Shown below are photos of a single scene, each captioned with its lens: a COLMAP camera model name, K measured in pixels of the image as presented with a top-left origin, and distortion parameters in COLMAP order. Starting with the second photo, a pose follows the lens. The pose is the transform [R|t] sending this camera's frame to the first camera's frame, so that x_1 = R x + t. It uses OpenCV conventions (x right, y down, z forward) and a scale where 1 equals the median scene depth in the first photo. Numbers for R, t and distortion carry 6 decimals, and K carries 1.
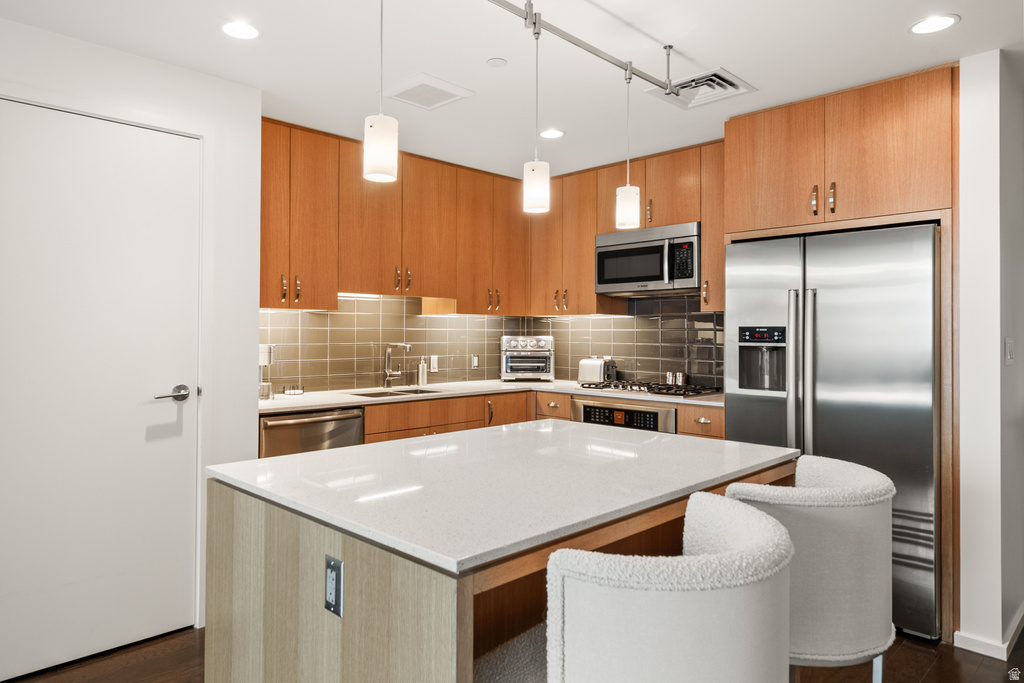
lens RADIAL K [[651.1, 0, 480.9], [0, 651.1, 328.2], [0, 0, 1]] dist [0.006098, -0.001016]
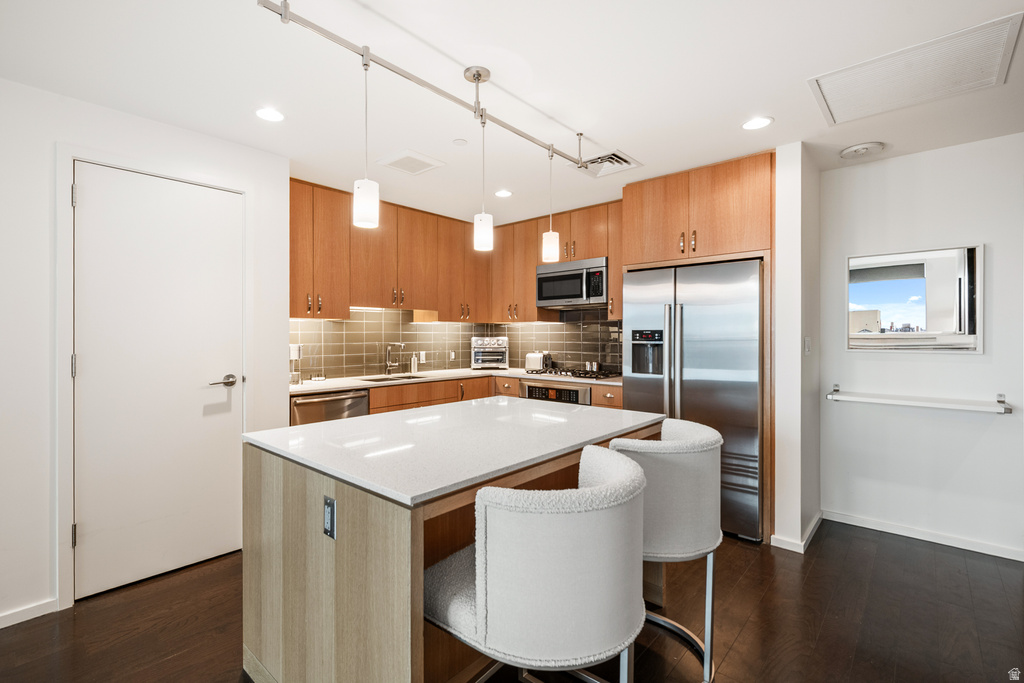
lens RADIAL K [[464.6, 0, 495.4], [0, 464.6, 337.0], [0, 0, 1]] dist [0.000727, 0.000224]
pose [[0.997864, -0.004979, 0.065130, 0.022076], [0.004182, 0.999915, 0.012359, -0.000872], [-0.065186, -0.012061, 0.997800, -0.004583]]
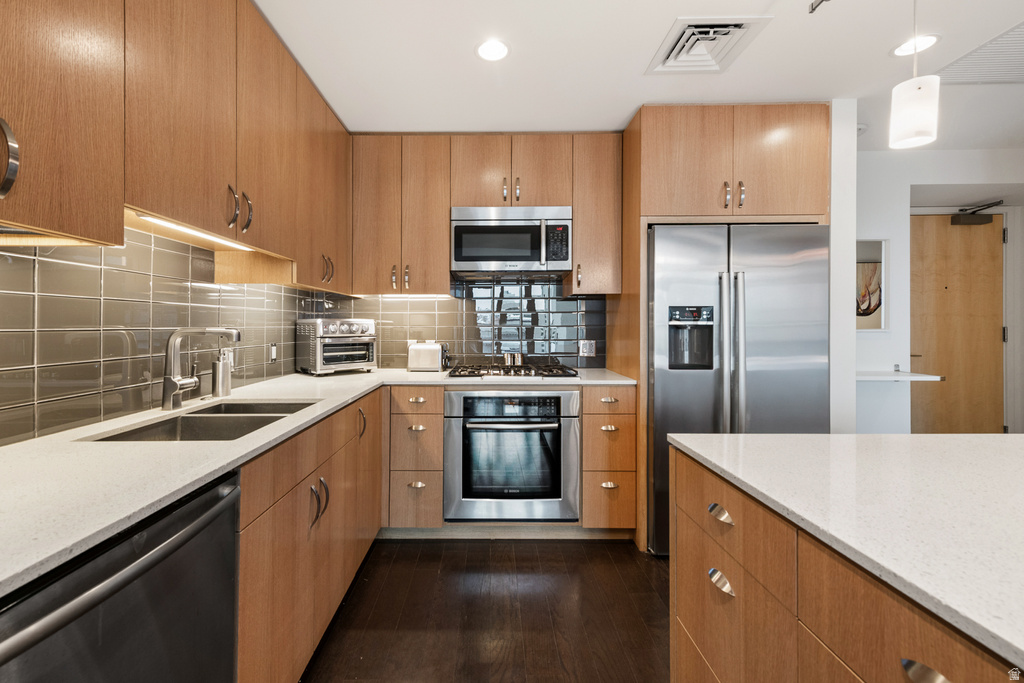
lens RADIAL K [[428.4, 0, 490.7], [0, 428.4, 323.9], [0, 0, 1]] dist [0.002128, 0.000121]
pose [[0.695465, -0.002709, 0.718555, -0.232239], [-0.002368, 0.999979, 0.006061, 0.018157], [-0.718556, -0.005916, 0.695444, 0.590556]]
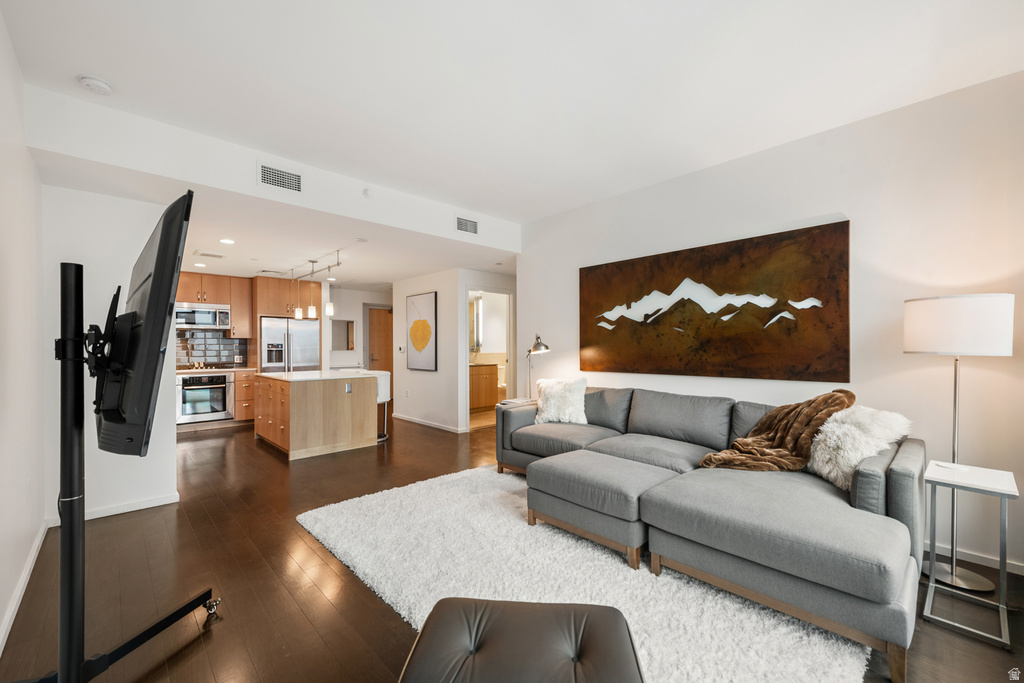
lens RADIAL K [[408.4, 0, 508.0], [0, 408.4, 346.5], [0, 0, 1]] dist [0.000103, -0.000006]
pose [[-0.012505, -0.009027, 0.999881, -1.319490], [-0.004458, 0.999950, 0.008972, -0.009156], [-0.999912, -0.004345, -0.012545, -0.129917]]
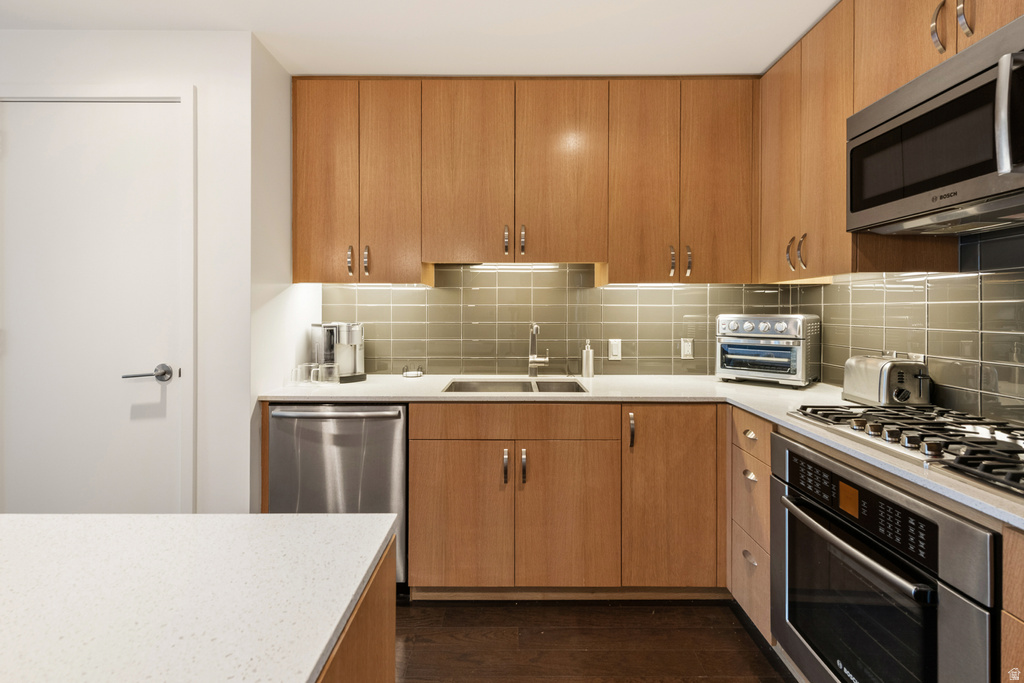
lens RADIAL K [[462.7, 0, 510.4], [0, 462.7, 311.6], [0, 0, 1]] dist [0.003868, -0.000261]
pose [[0.716847, -0.001154, -0.697230, 0.260748], [0.006067, 0.999971, 0.004583, 0.006845], [0.697204, -0.007515, 0.716833, 0.598876]]
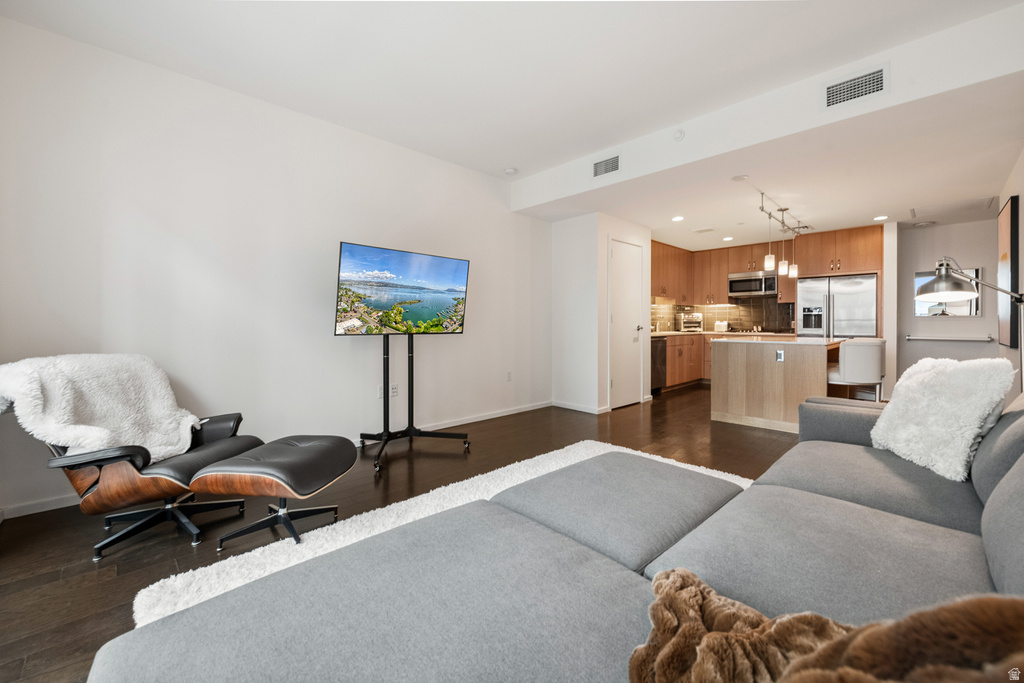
lens RADIAL K [[416.1, 0, 516.3], [0, 416.1, 324.1], [0, 0, 1]] dist [-0.001035, -0.000194]
pose [[0.999901, -0.002365, 0.013857, -0.745396], [0.002183, 0.999912, 0.013121, 0.036890], [-0.013886, -0.013090, 0.999818, -0.692826]]
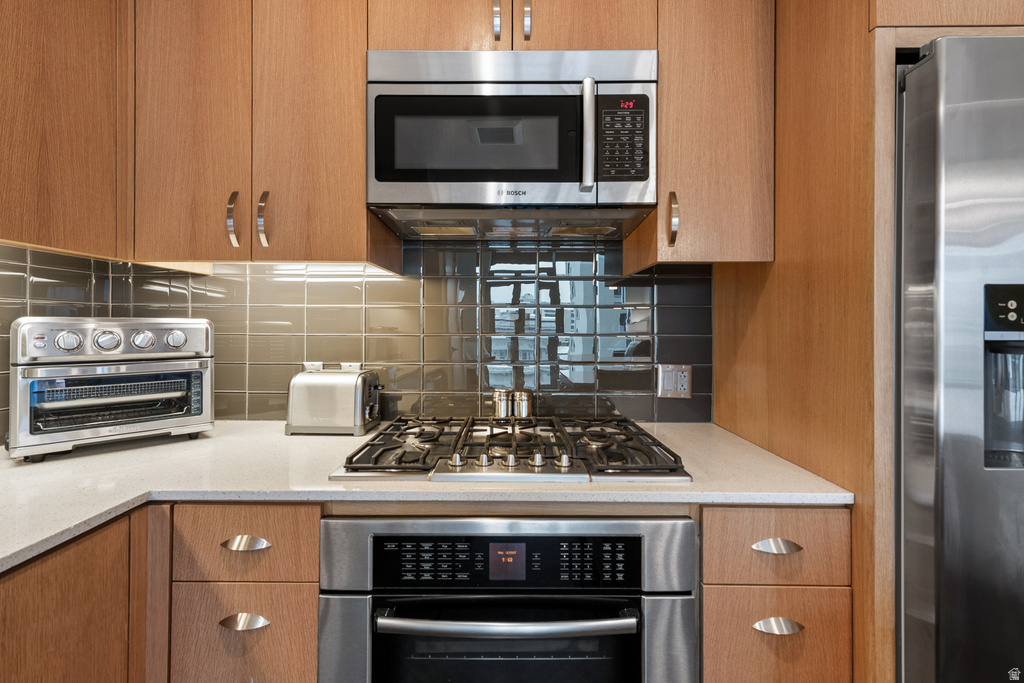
lens RADIAL K [[457.5, 0, 511.6], [0, 457.5, 322.1], [0, 0, 1]] dist [0.011863, -0.000082]
pose [[0.691543, 0.000733, 0.722335, 0.044358], [-0.006746, 0.999962, 0.005443, 0.014228], [-0.722304, -0.008637, 0.691522, 0.816945]]
